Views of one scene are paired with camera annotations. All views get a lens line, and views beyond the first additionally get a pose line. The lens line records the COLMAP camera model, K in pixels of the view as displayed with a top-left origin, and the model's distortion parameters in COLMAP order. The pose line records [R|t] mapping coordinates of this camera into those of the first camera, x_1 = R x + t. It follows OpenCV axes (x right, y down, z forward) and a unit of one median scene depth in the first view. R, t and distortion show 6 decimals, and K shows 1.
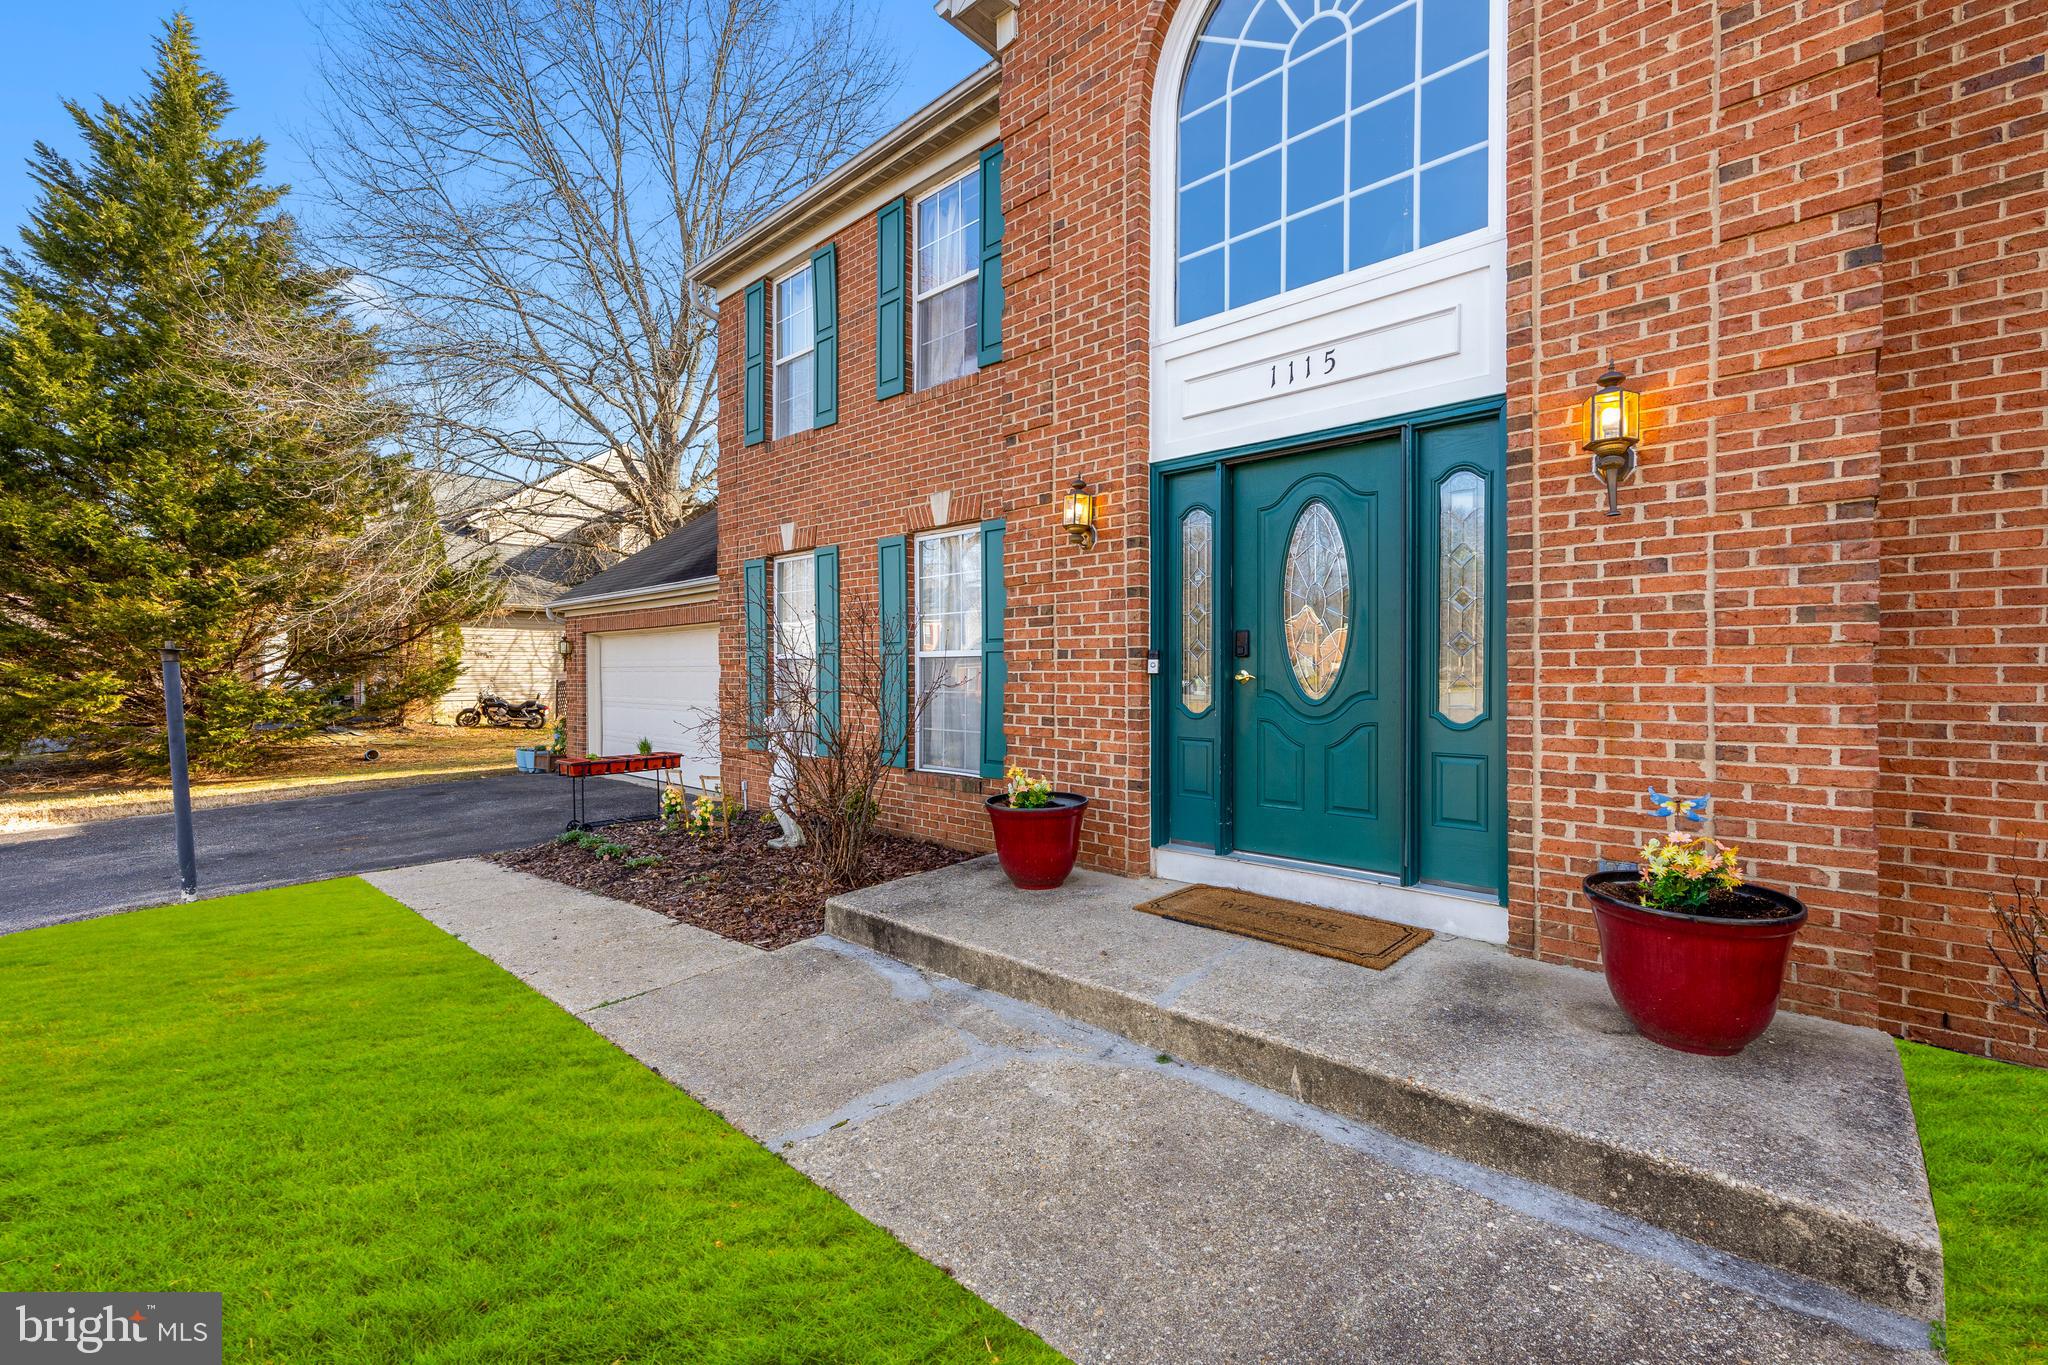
lens RADIAL K [[883.7, 0, 1024.0], [0, 883.7, 682.5], [0, 0, 1]] dist [-0.001144, -0.000715]
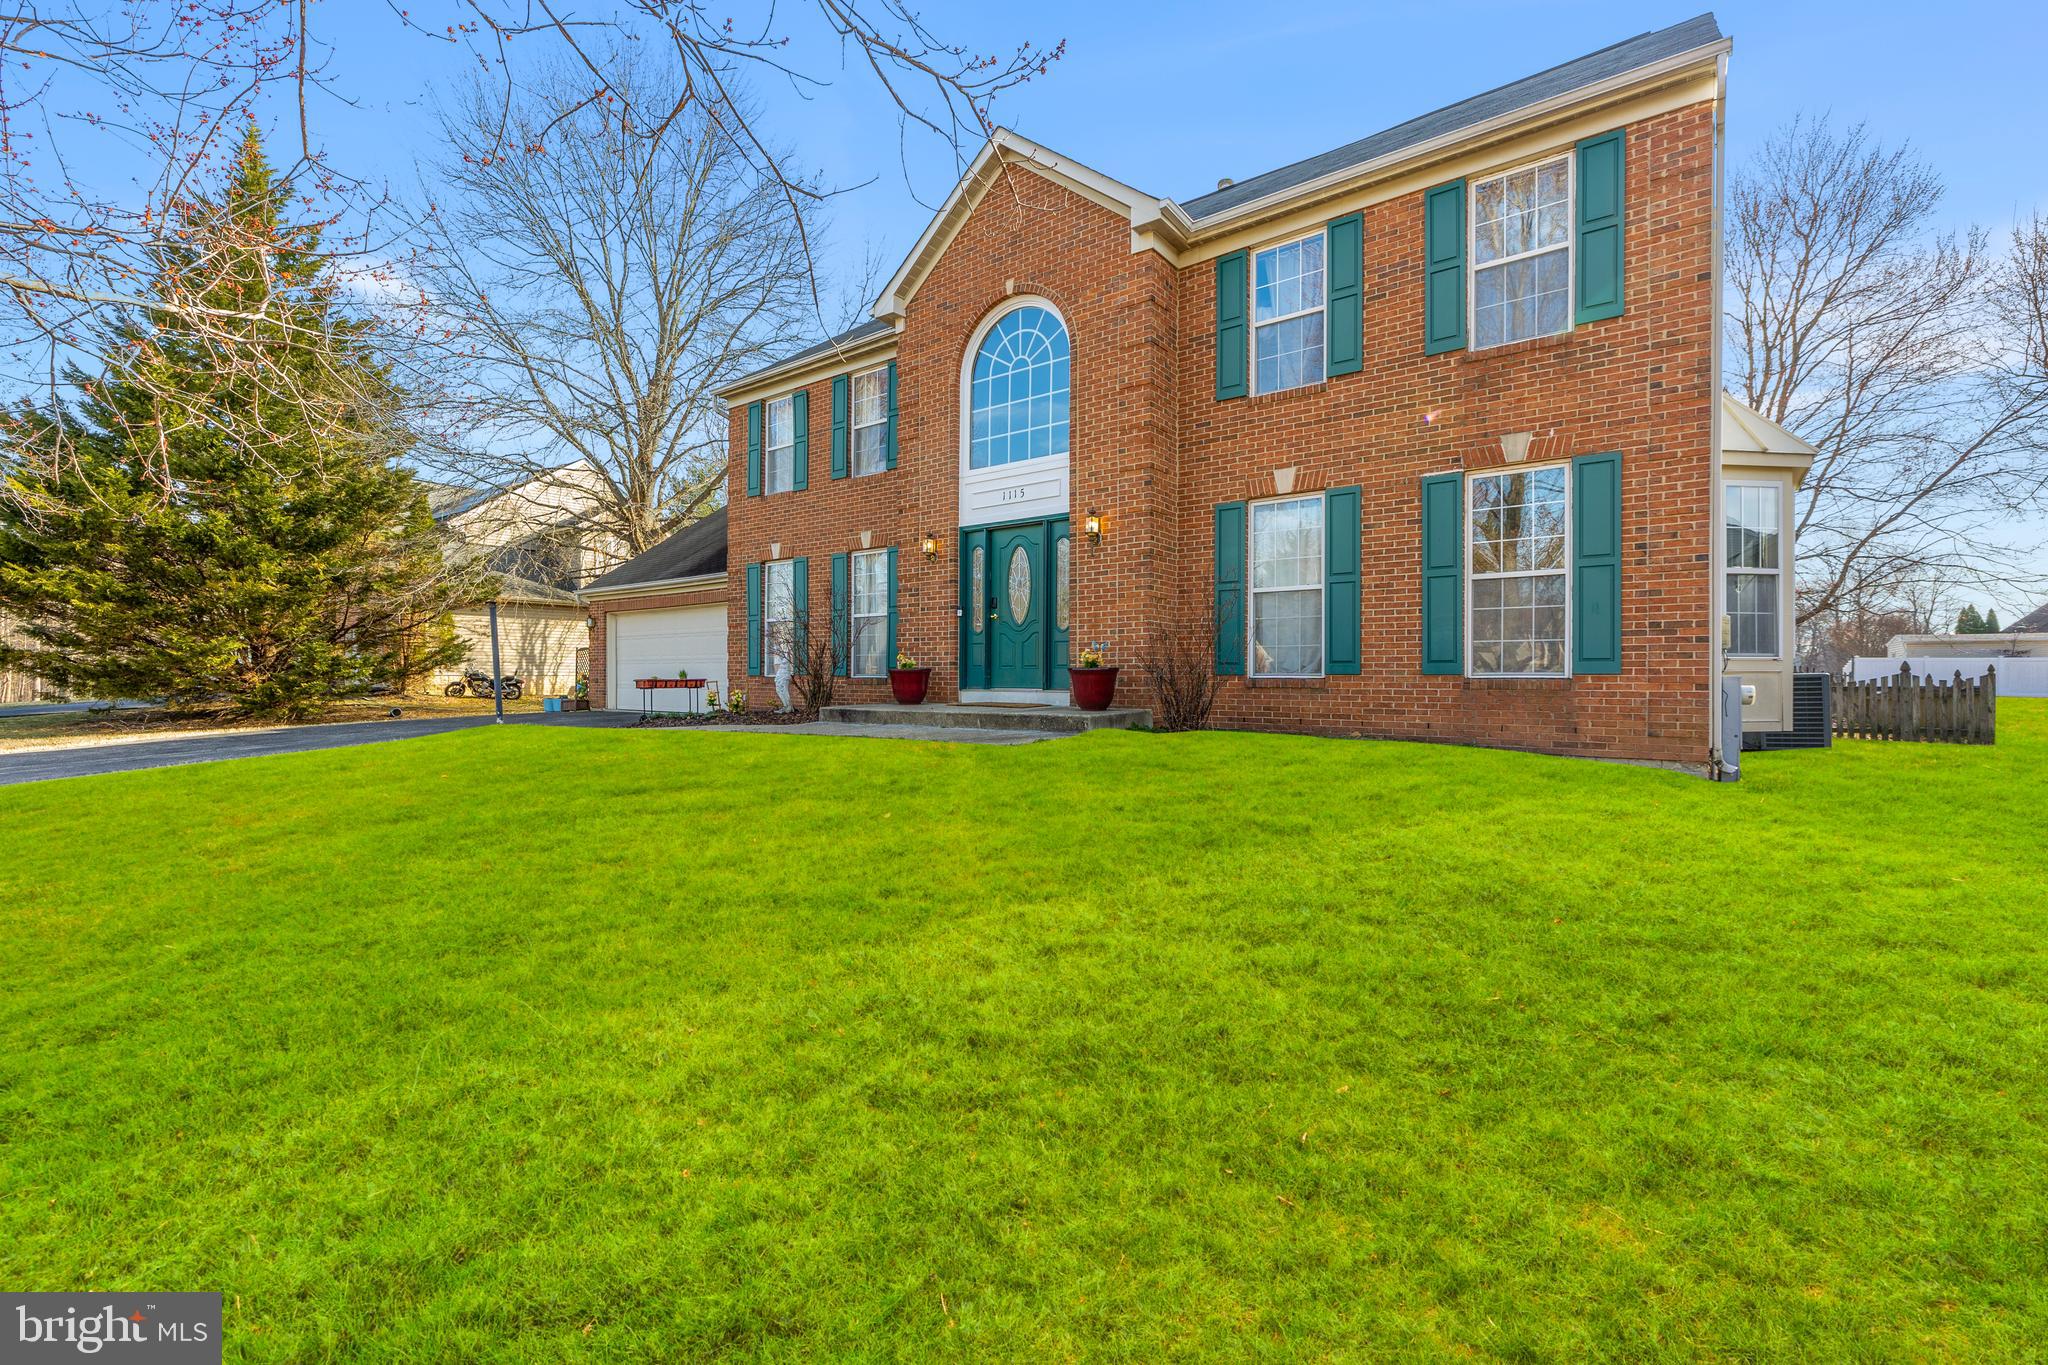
lens RADIAL K [[883.7, 0, 1024.0], [0, 883.7, 682.5], [0, 0, 1]] dist [-0.001144, -0.000715]
pose [[0.994760, 0.006223, 0.102047, 0.054353], [-0.005350, 0.999947, -0.008832, 0.131942], [-0.102096, 0.008240, 0.994740, -0.961745]]
